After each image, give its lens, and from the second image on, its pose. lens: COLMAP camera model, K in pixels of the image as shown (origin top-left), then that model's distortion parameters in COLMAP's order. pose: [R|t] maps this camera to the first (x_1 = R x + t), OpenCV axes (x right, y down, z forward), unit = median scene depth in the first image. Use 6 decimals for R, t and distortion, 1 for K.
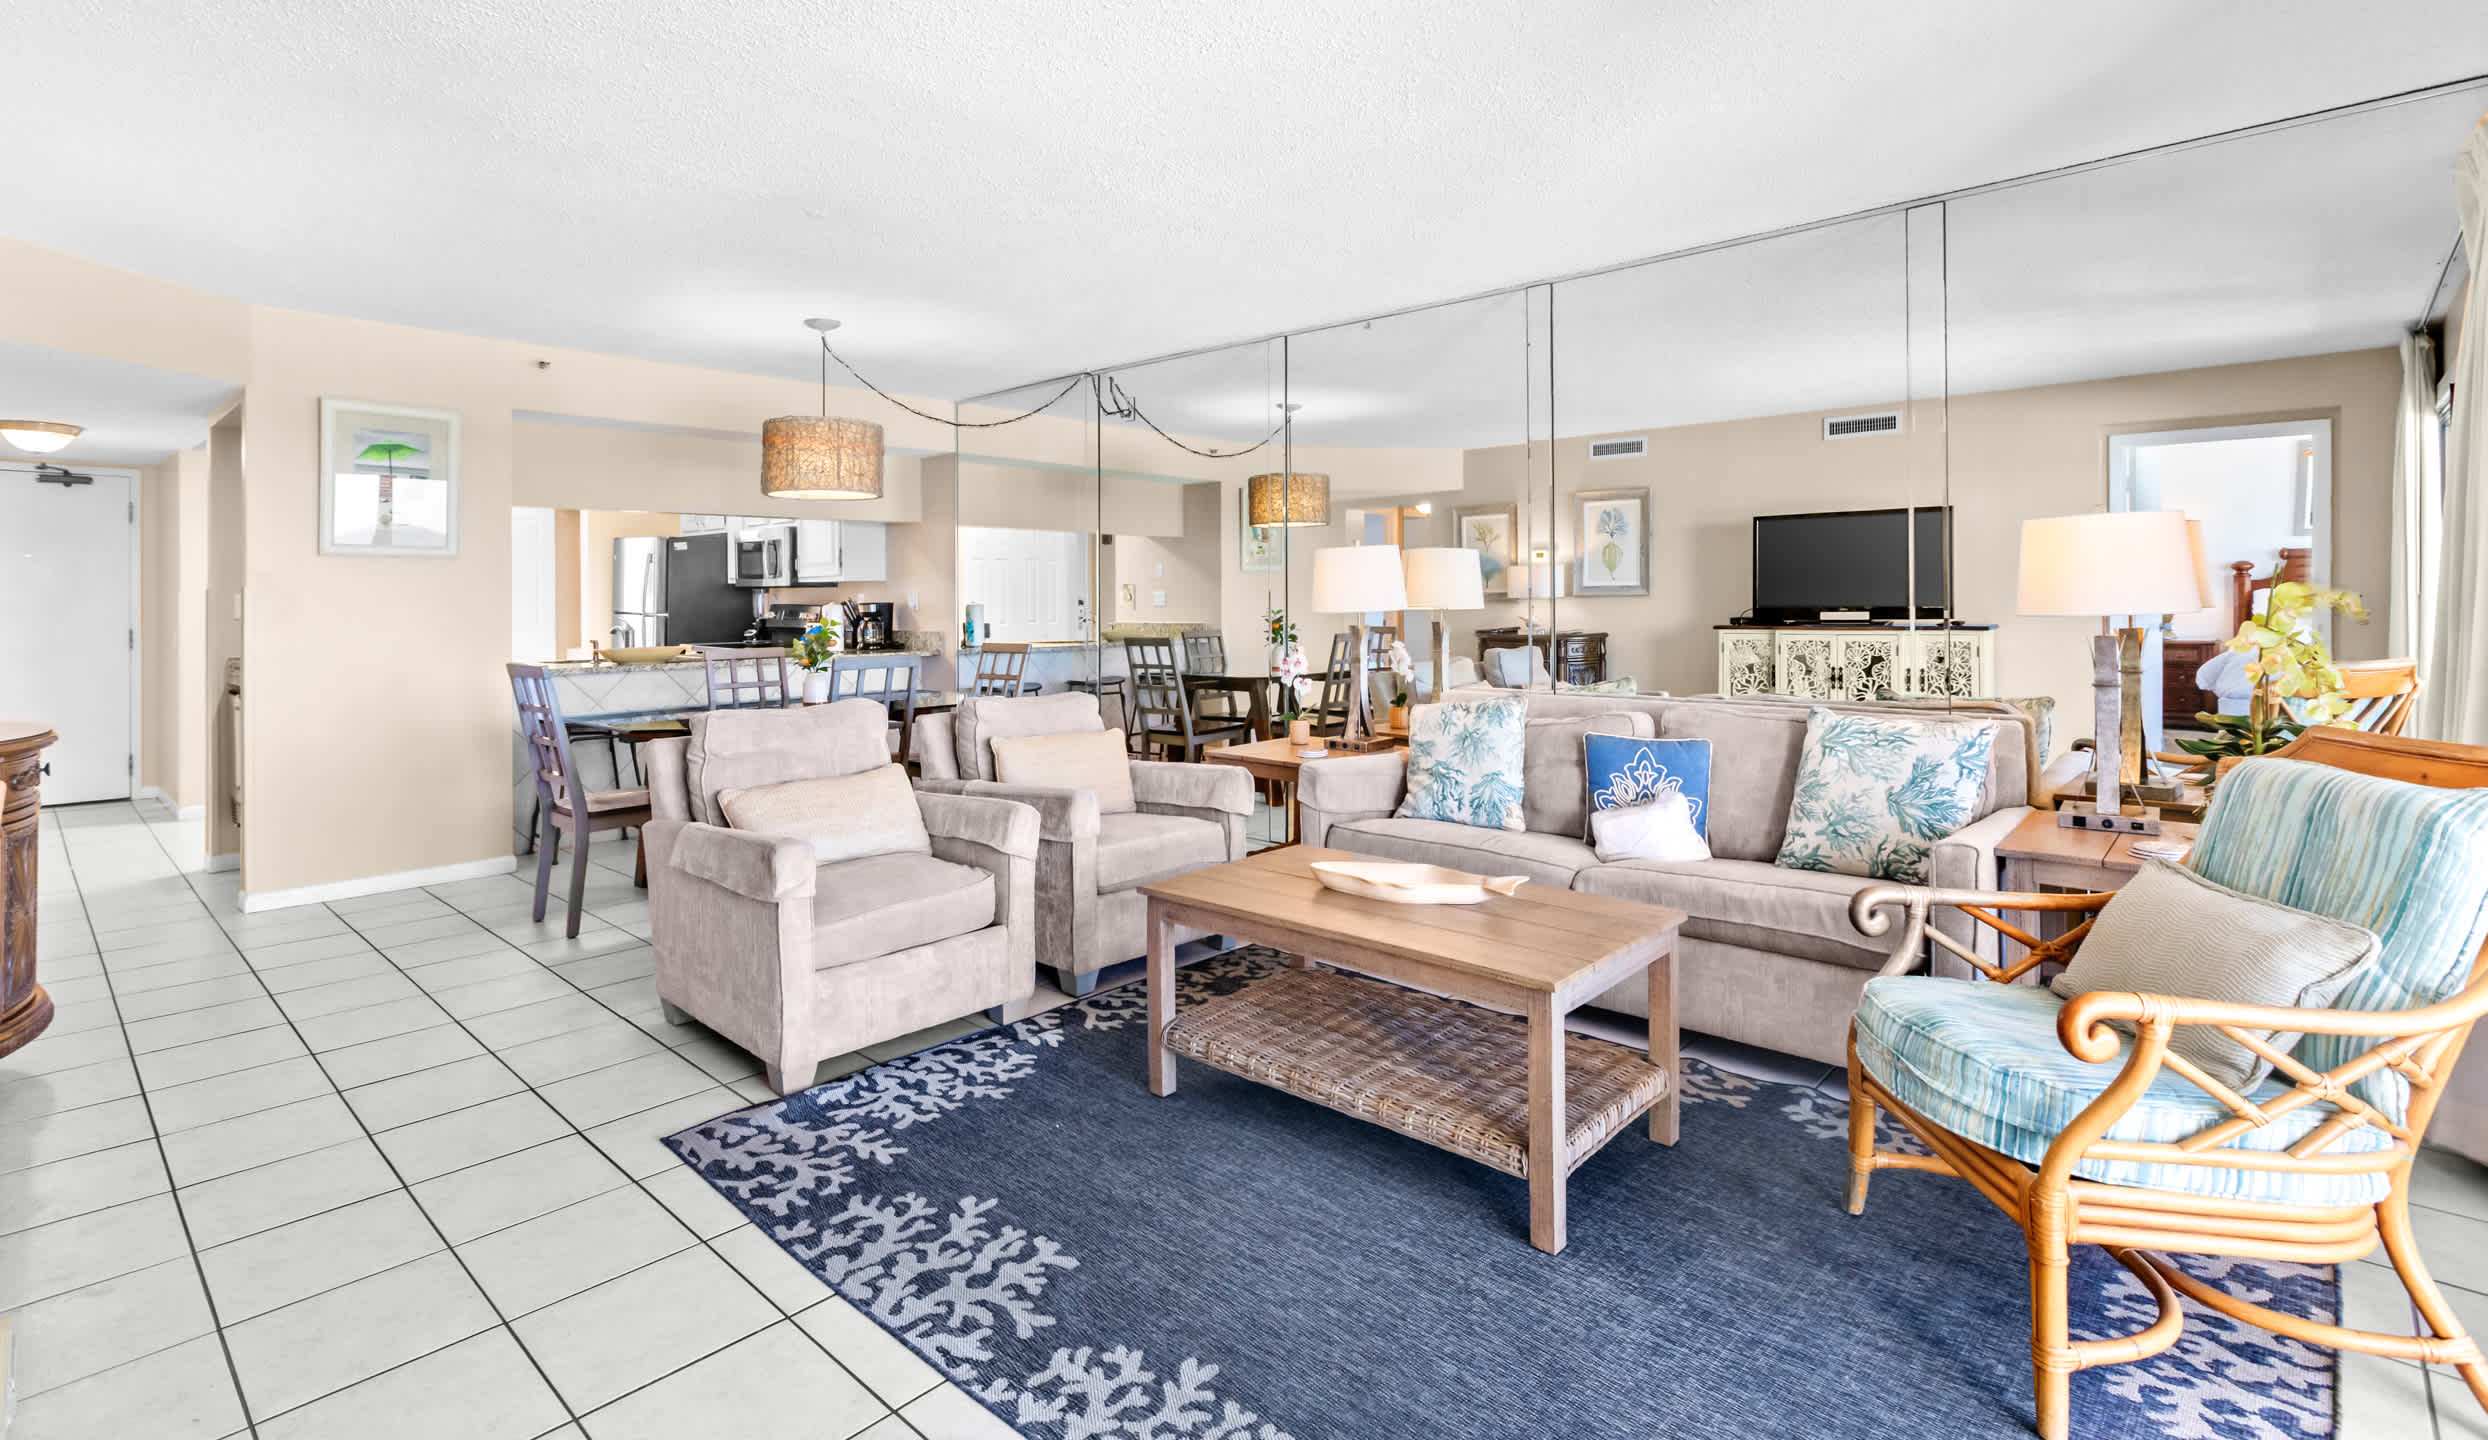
lens RADIAL K [[1190.0, 0, 1203.2], [0, 1190.0, 597.0], [0, 0, 1]] dist [-0.005192, -0.002456]
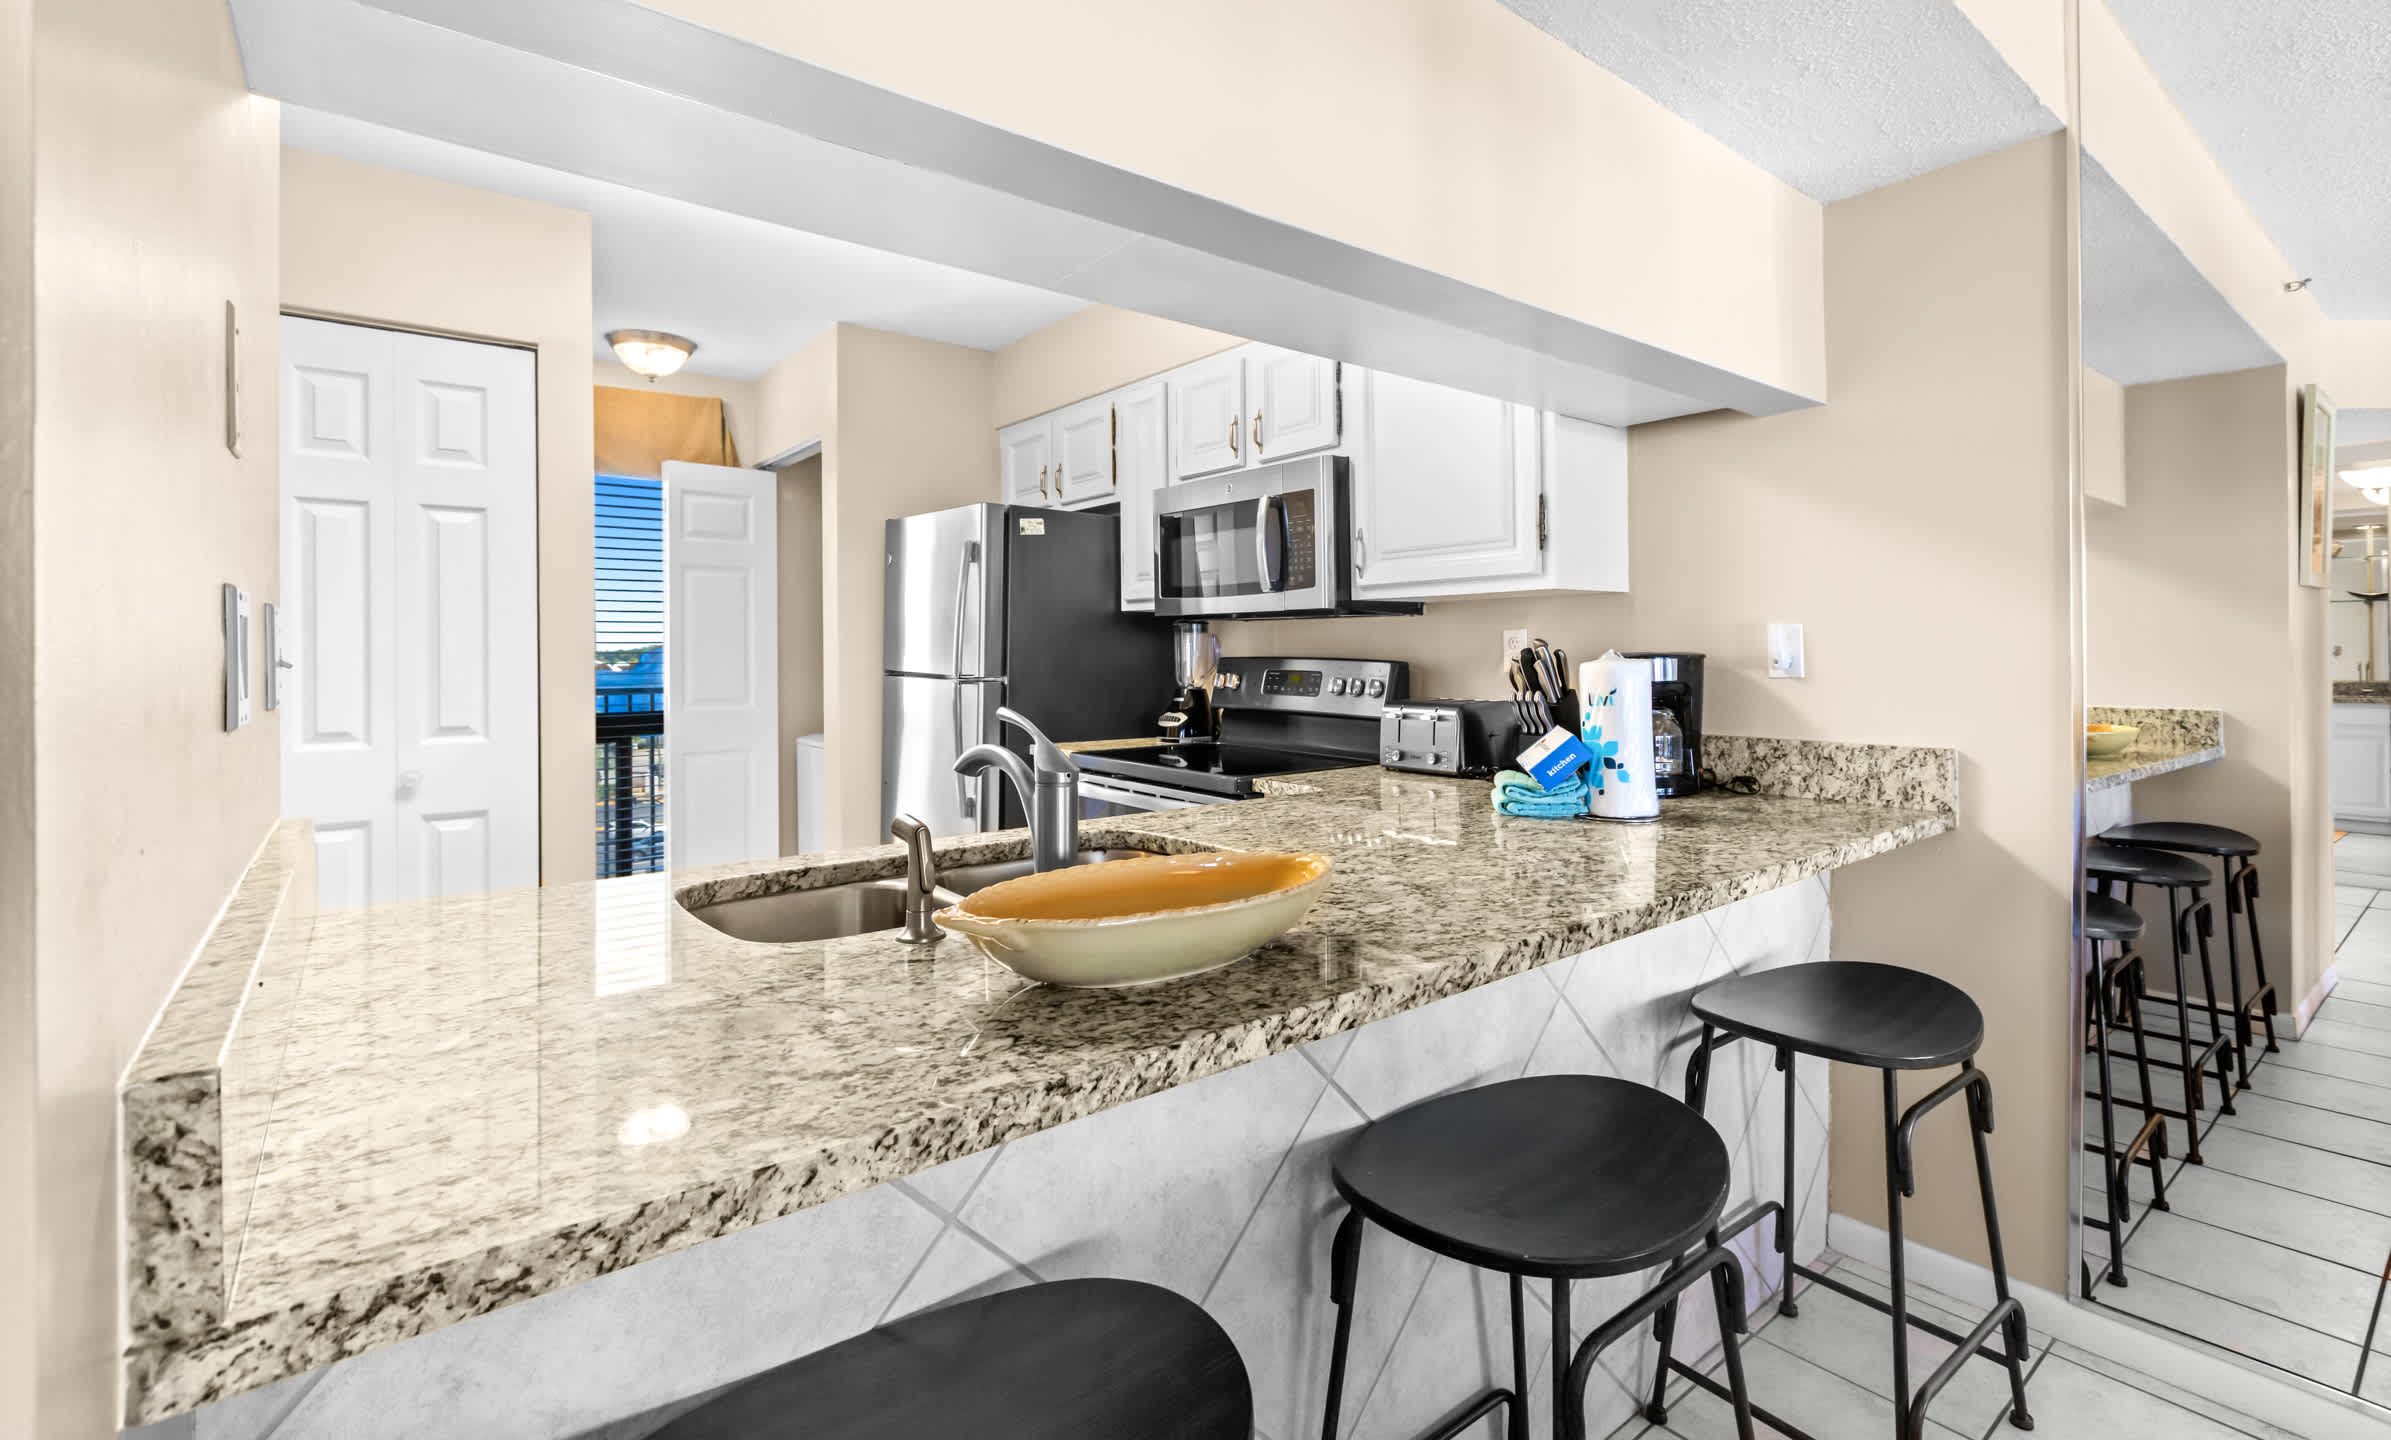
lens RADIAL K [[1074.0, 0, 1108.1], [0, 1074.0, 646.2], [0, 0, 1]] dist [0.003964, -0.001143]
pose [[0.985916, 0.005517, -0.167150, -0.395642], [-0.007322, 0.999921, -0.010183, 0.007374], [0.167081, 0.011263, 0.985879, 0.699033]]
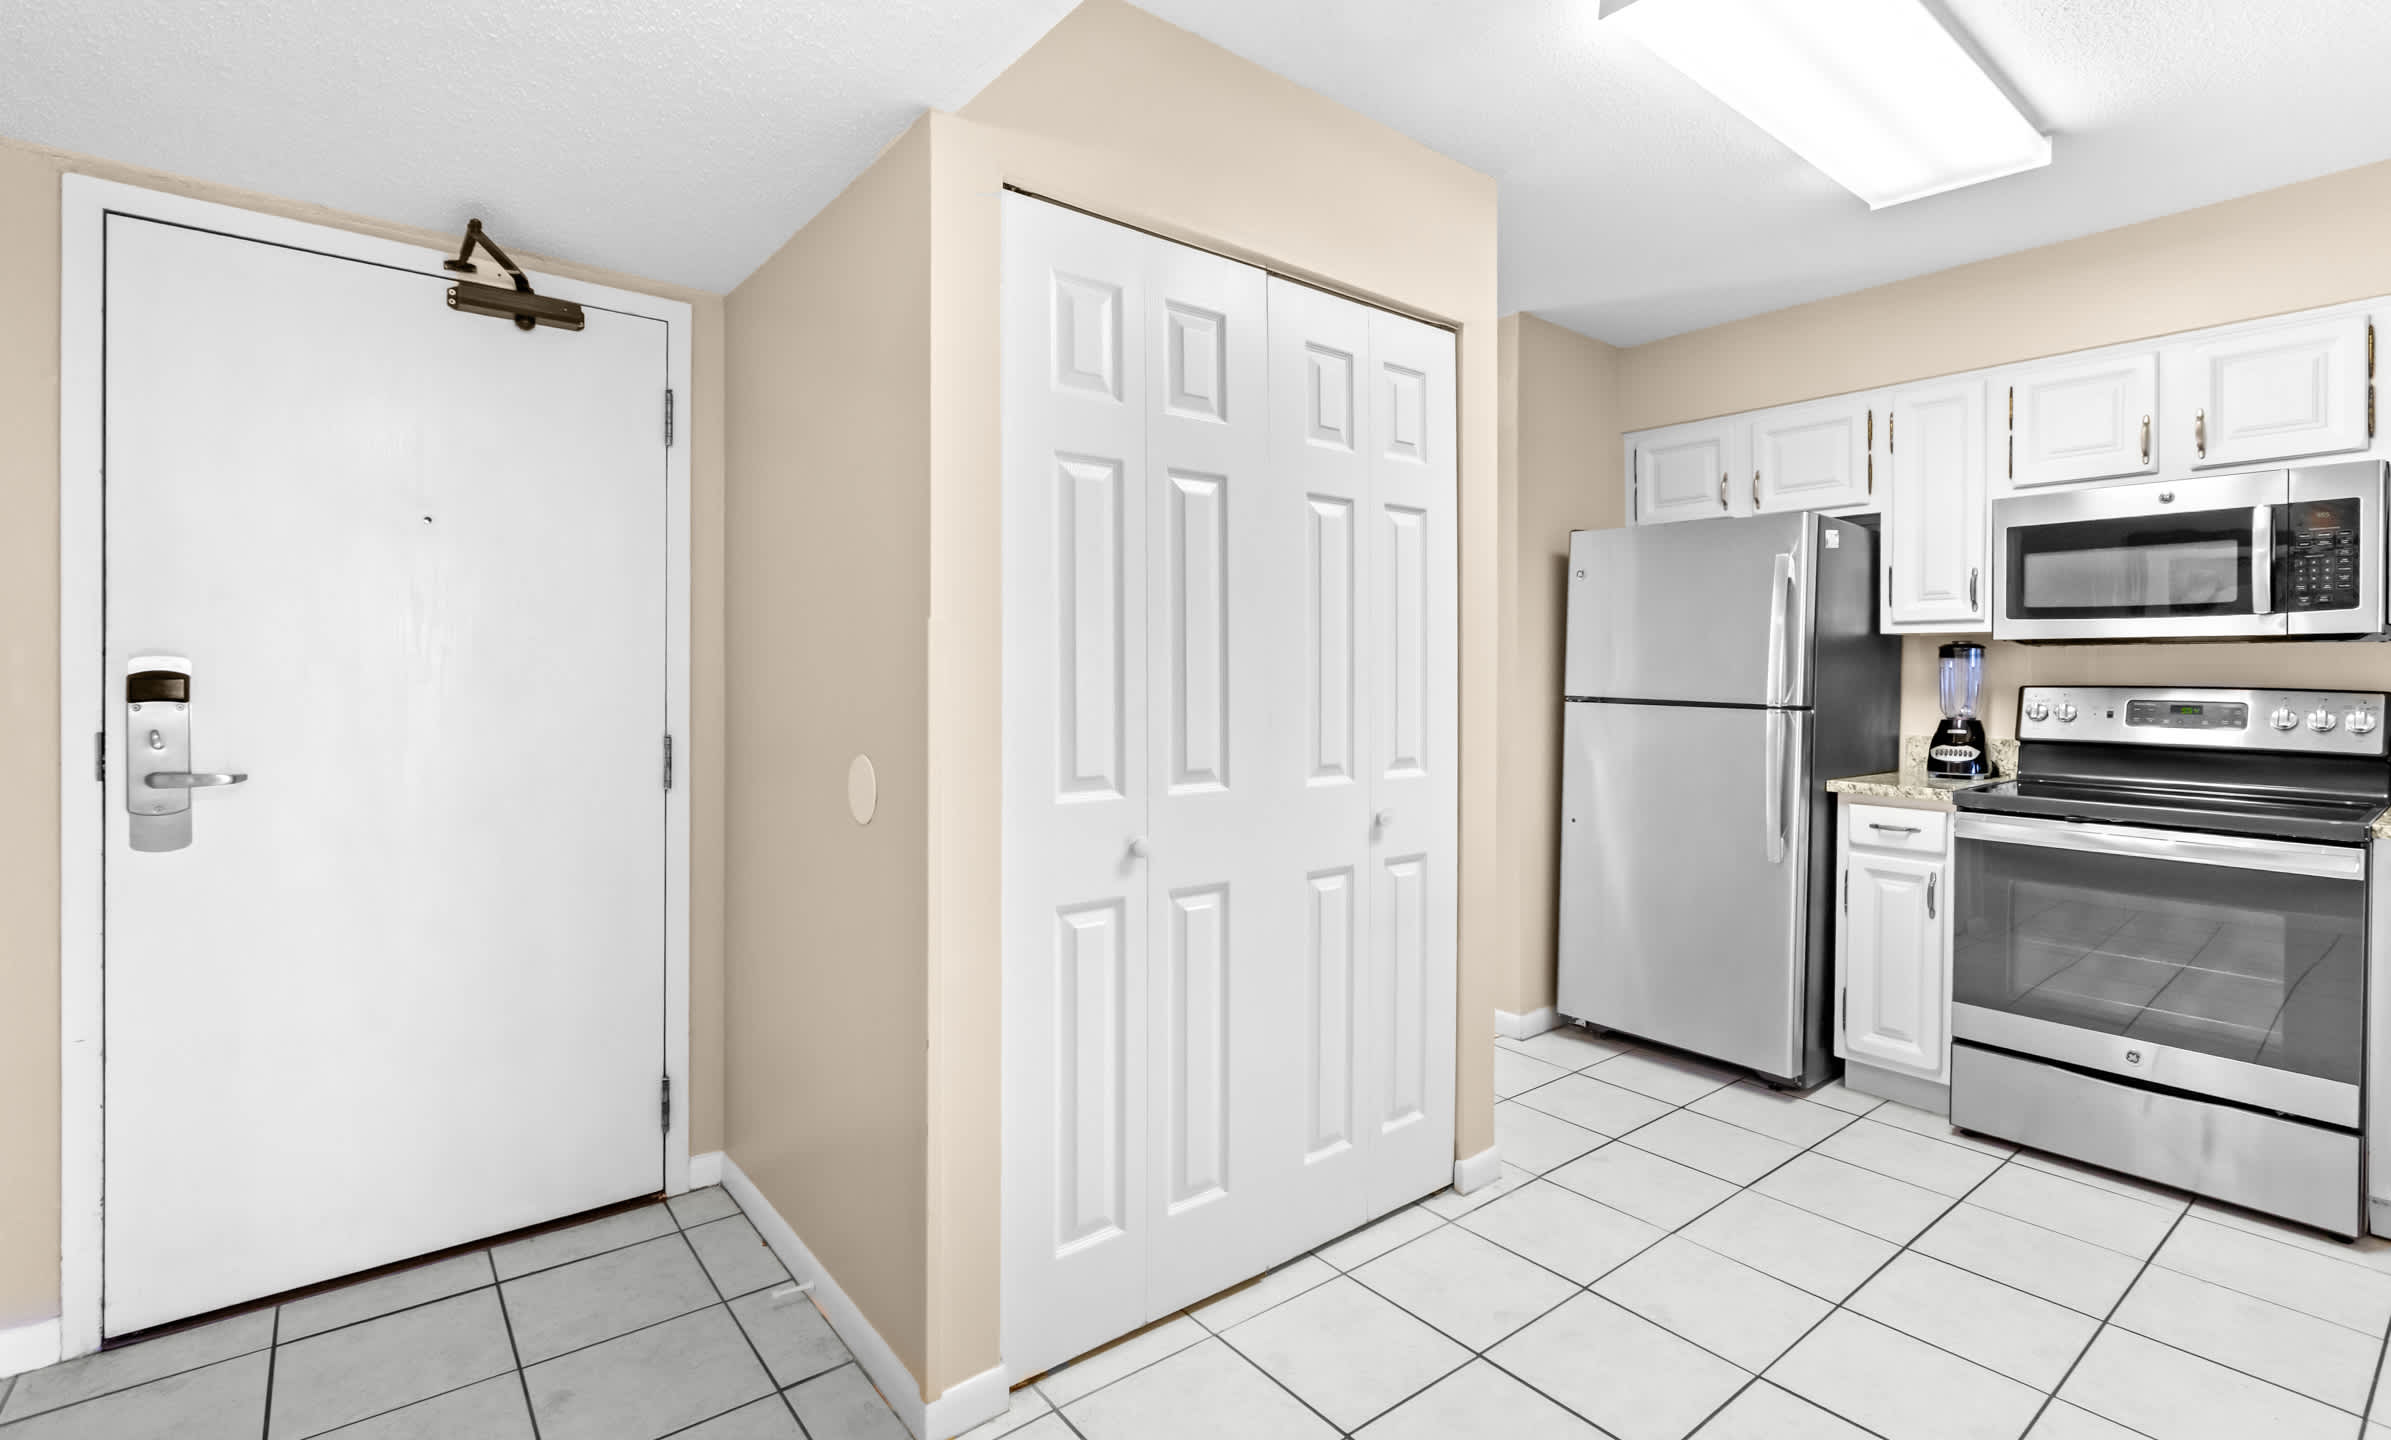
lens RADIAL K [[1074.0, 0, 1151.2], [0, 1074.0, 675.4], [0, 0, 1]] dist [0.003964, -0.001143]
pose [[0.988037, 0.015283, -0.153461, -0.707314], [-0.015697, 0.999876, -0.001485, 0.009703], [0.153419, 0.003877, 0.988154, 0.693015]]
